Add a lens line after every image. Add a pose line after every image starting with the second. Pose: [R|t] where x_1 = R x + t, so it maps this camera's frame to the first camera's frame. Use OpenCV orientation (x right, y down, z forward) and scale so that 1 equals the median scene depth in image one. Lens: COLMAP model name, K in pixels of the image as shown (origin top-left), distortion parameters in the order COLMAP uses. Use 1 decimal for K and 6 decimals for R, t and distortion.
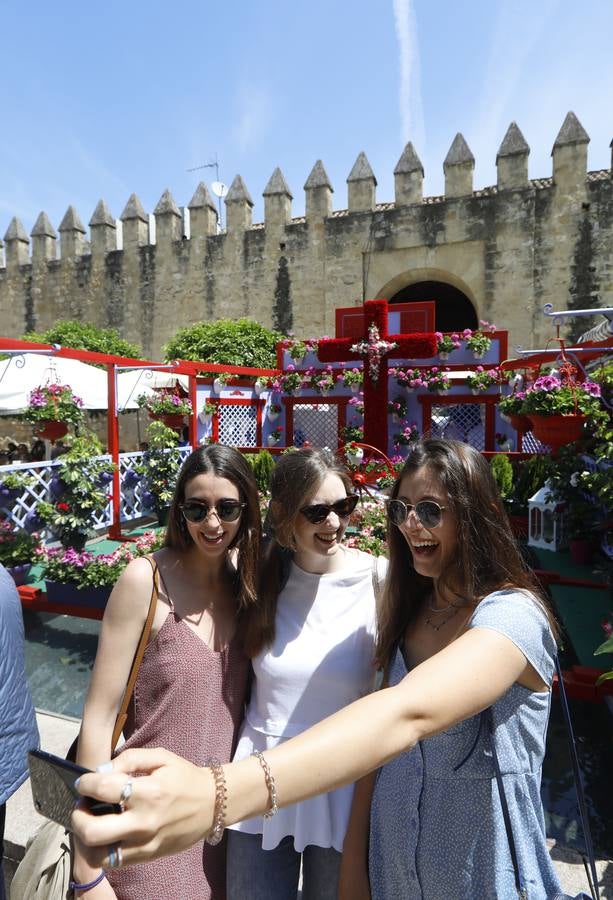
lens RADIAL K [[483.0, 0, 302.6], [0, 483.0, 434.9], [0, 0, 1]] dist [-0.001649, 0.006989]
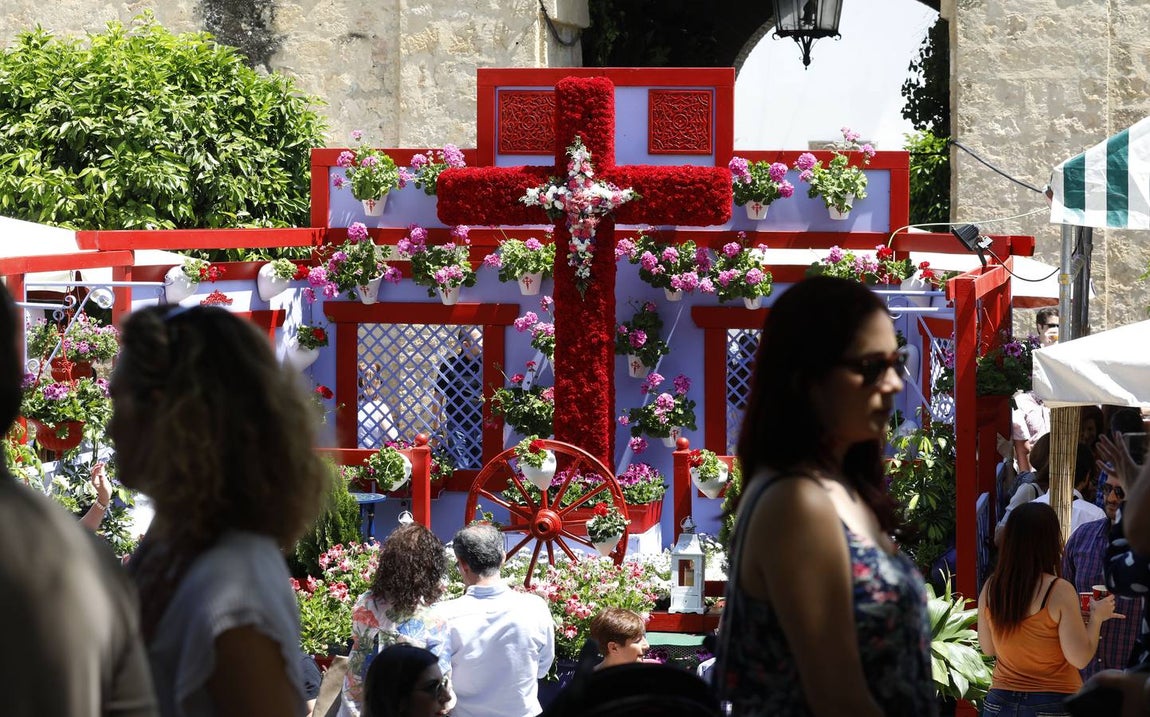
lens RADIAL K [[3231.2, 0, 575.0], [0, 3231.2, 358.5], [0, 0, 1]] dist [0.029070, -0.674380]
pose [[0.989285, -0.003936, 0.145942, -0.138556], [0.000865, 0.999777, 0.021098, -0.057115], [-0.145992, -0.020746, 0.989068, -0.922710]]
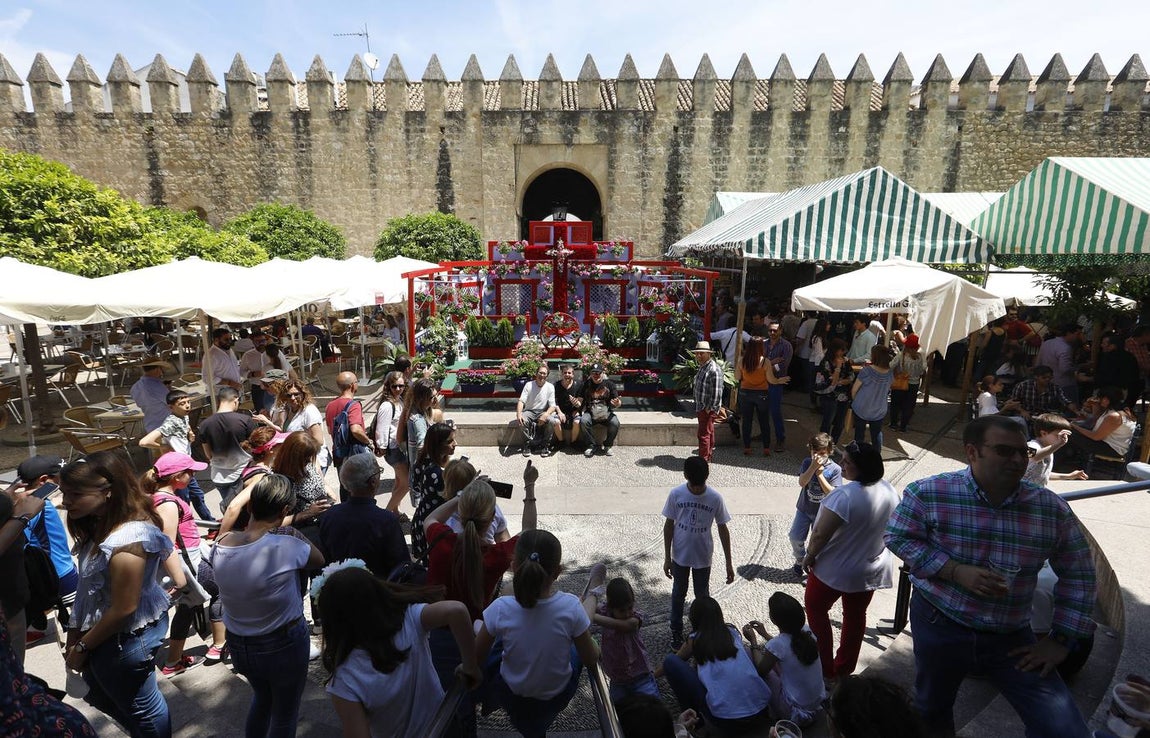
lens RADIAL K [[543.0, 0, 561.4], [0, 543.0, 357.1], [0, 0, 1]] dist [0.001956, 0.000478]
pose [[0.946412, -0.058645, 0.317594, -0.256510], [0.009906, 0.988184, 0.152954, -0.062023], [-0.322811, -0.141611, 0.935809, -0.441810]]
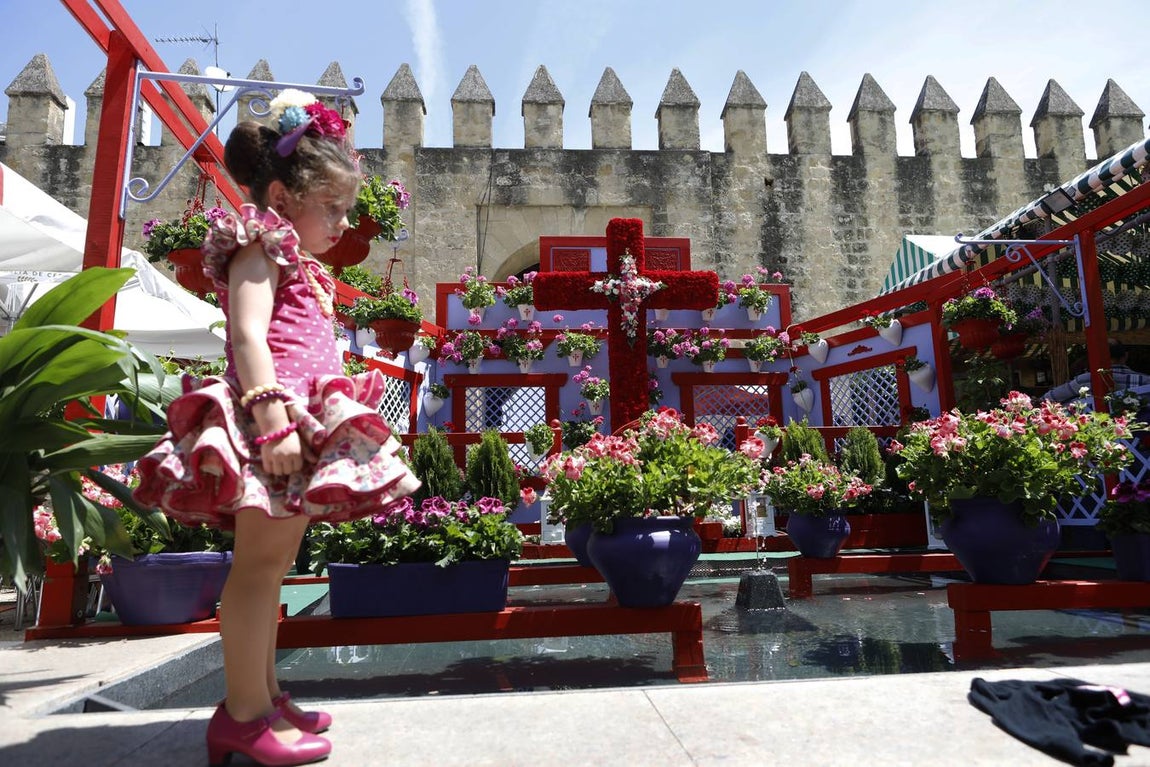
lens RADIAL K [[772.1, 0, 577.2], [0, 772.1, 385.5], [0, 0, 1]] dist [-0.006467, 0.005608]
pose [[0.913824, 0.046777, 0.403408, -0.177871], [0.038671, 0.978808, -0.201098, 0.083157], [-0.404265, 0.199368, 0.892649, 0.077805]]
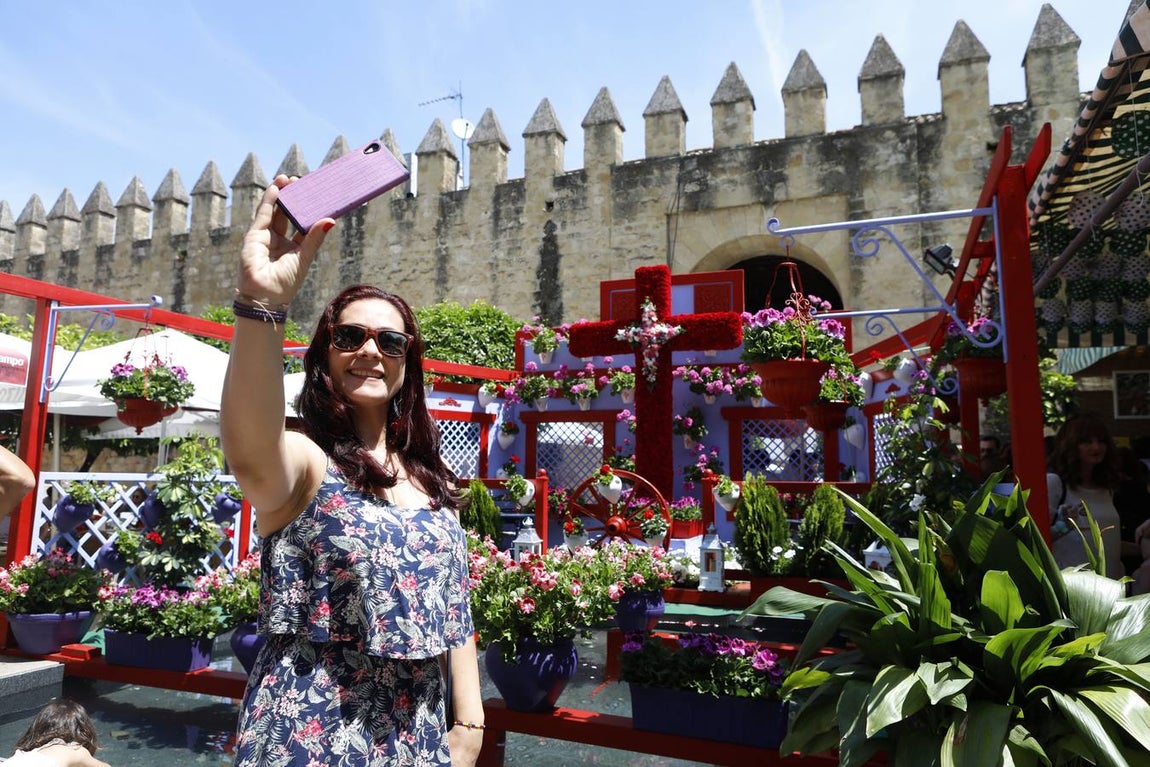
lens RADIAL K [[772.1, 0, 577.2], [0, 772.1, 385.5], [0, 0, 1]] dist [-0.006467, 0.005608]
pose [[0.999167, 0.008729, -0.039852, 0.050263], [-0.014976, 0.987124, -0.159251, 0.035381], [0.037949, 0.159716, 0.986433, -0.030236]]
